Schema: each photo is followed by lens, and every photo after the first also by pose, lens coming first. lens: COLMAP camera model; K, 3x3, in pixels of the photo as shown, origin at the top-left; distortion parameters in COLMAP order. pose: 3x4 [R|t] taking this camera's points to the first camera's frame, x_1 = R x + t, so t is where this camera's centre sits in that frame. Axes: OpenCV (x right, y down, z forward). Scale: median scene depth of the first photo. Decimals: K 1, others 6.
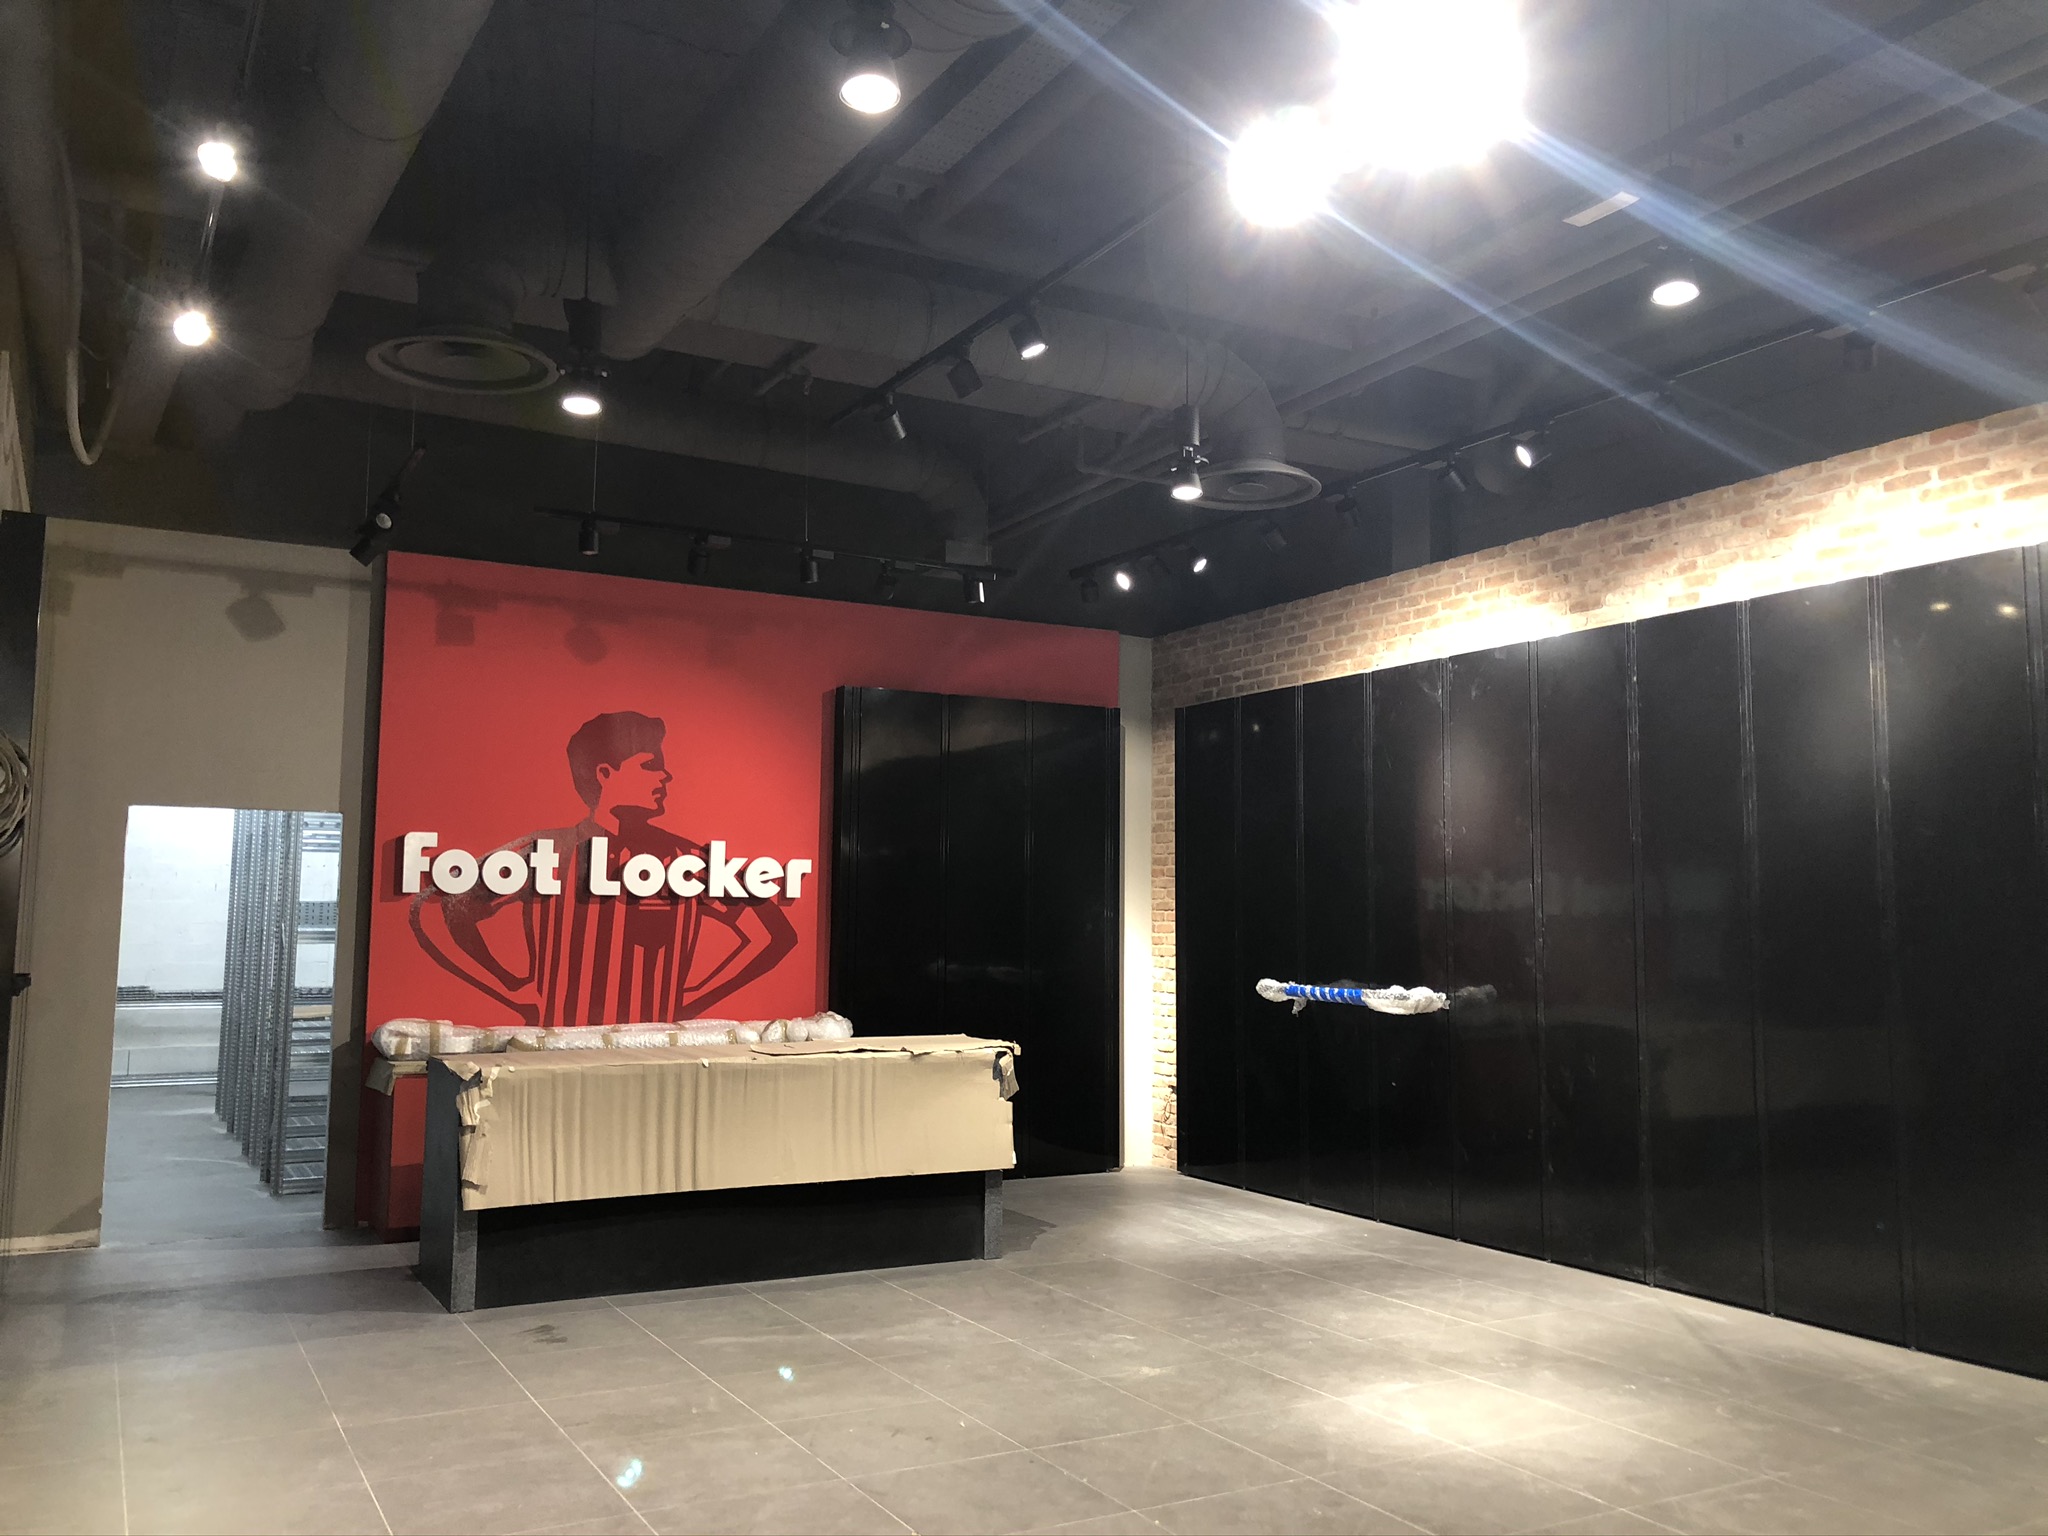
lens RADIAL K [[1656.5, 0, 1022.8], [0, 1656.5, 769.4], [0, 0, 1]] dist [0.055149, -0.008306]
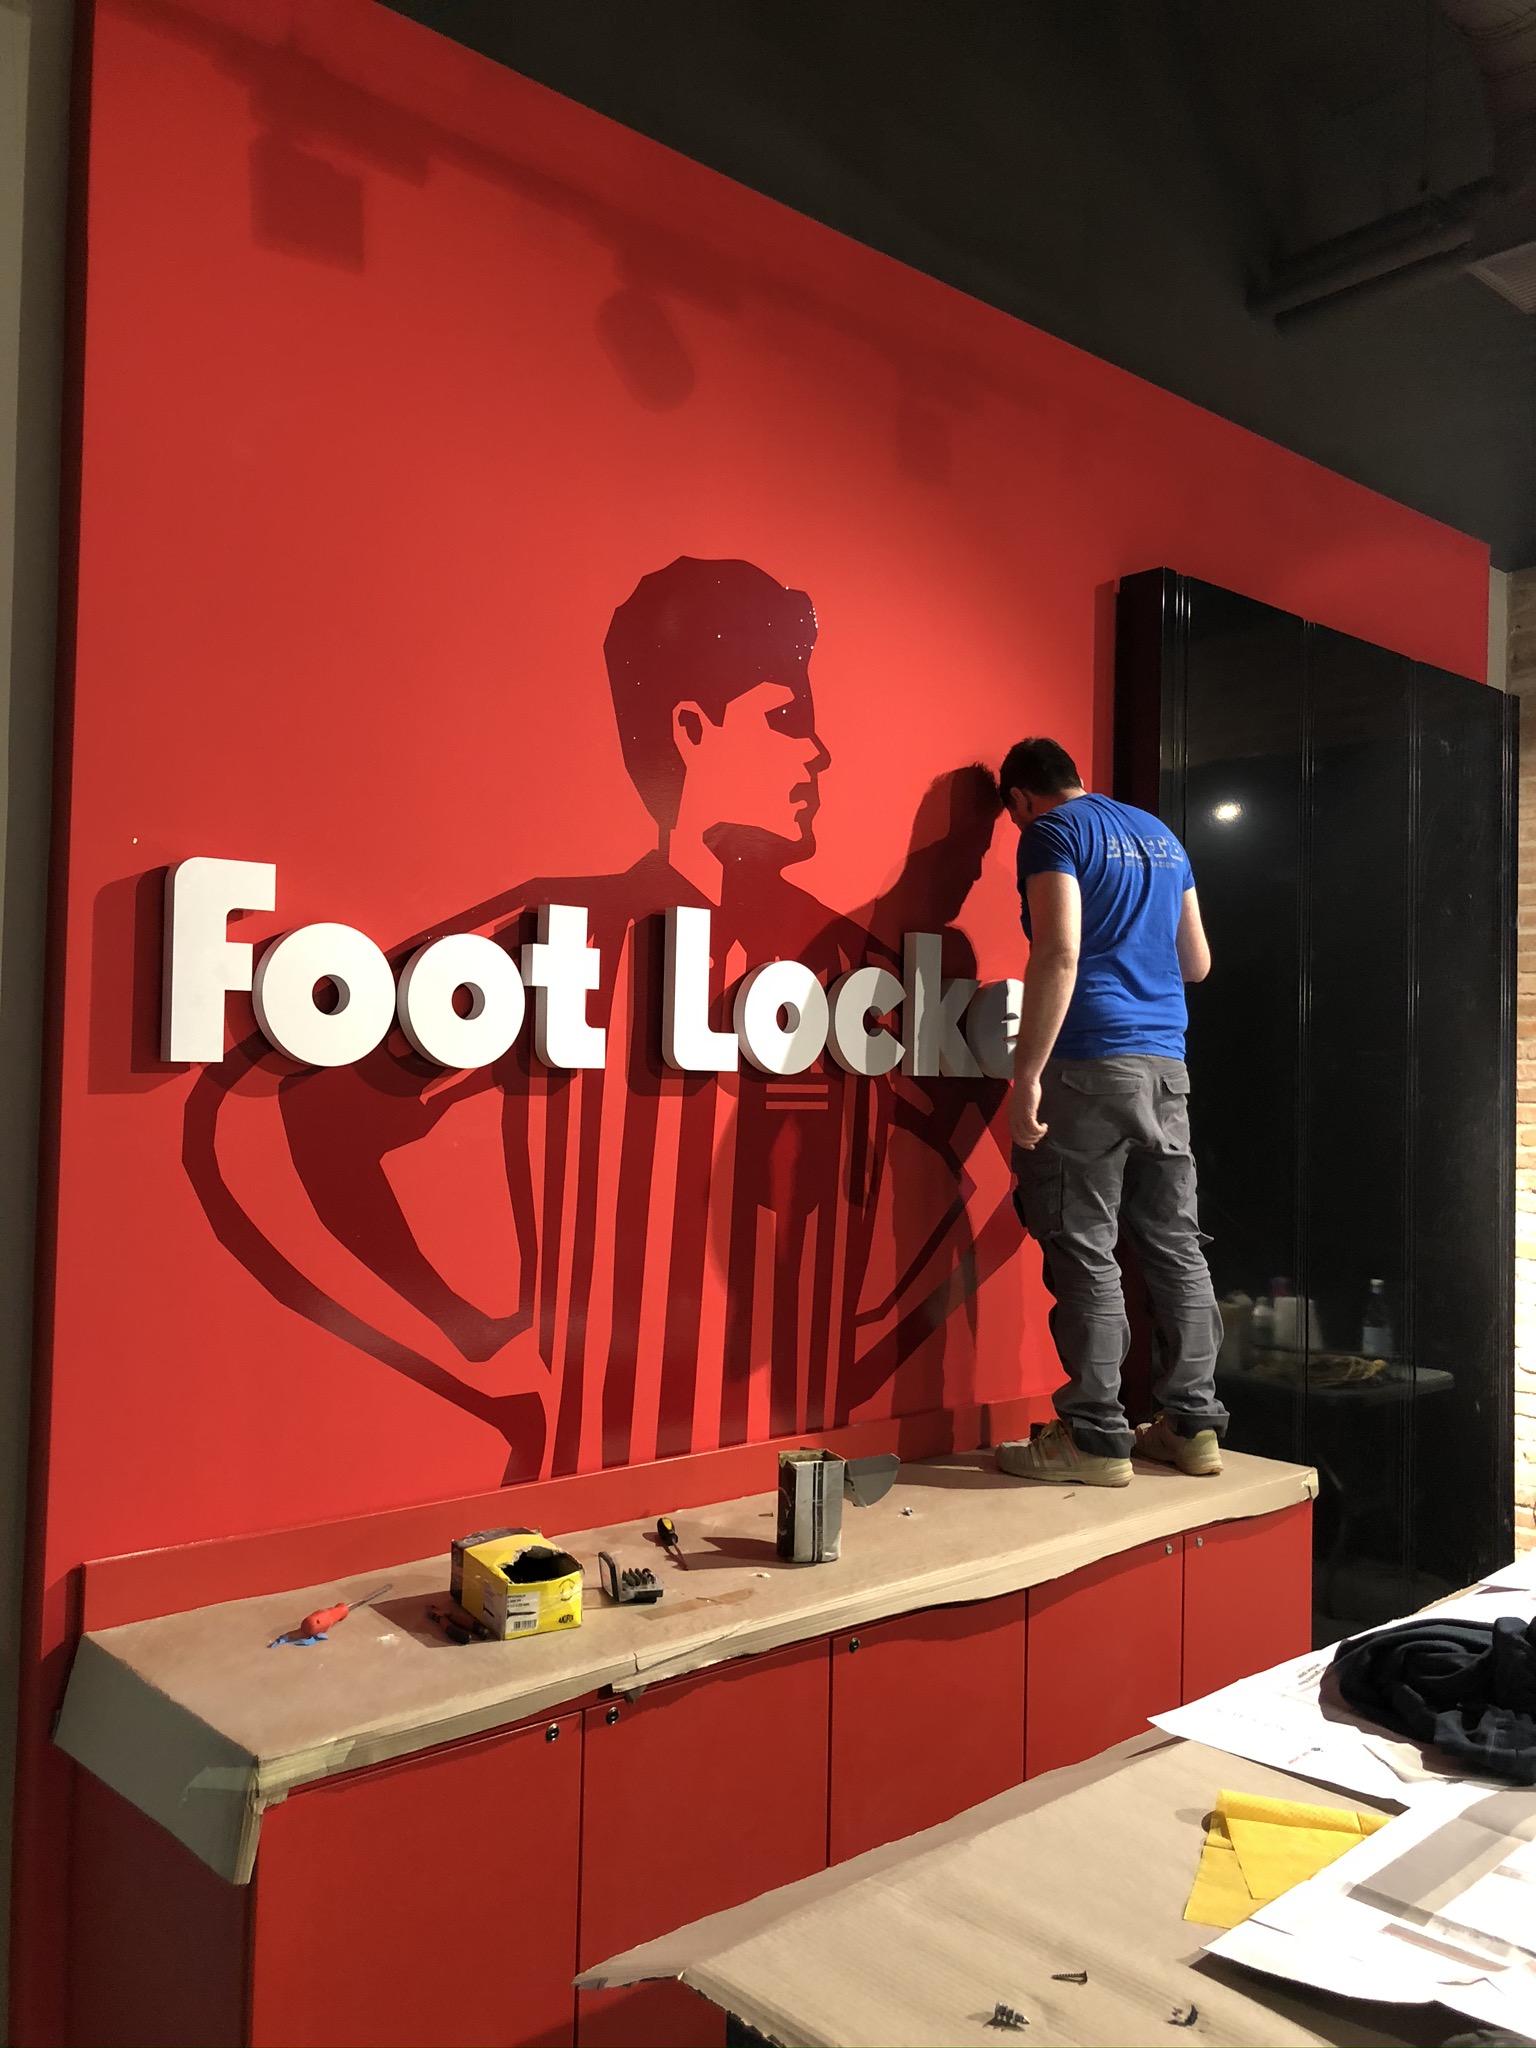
lens RADIAL K [[1656.5, 0, 769.8], [0, 1656.5, 1017.7], [0, 0, 1]] dist [0.055149, -0.008306]
pose [[0.975559, 0.028132, 0.217931, -0.318799], [-0.044660, 0.996455, 0.071289, 0.038754], [-0.215153, -0.079279, 0.973357, 0.662341]]
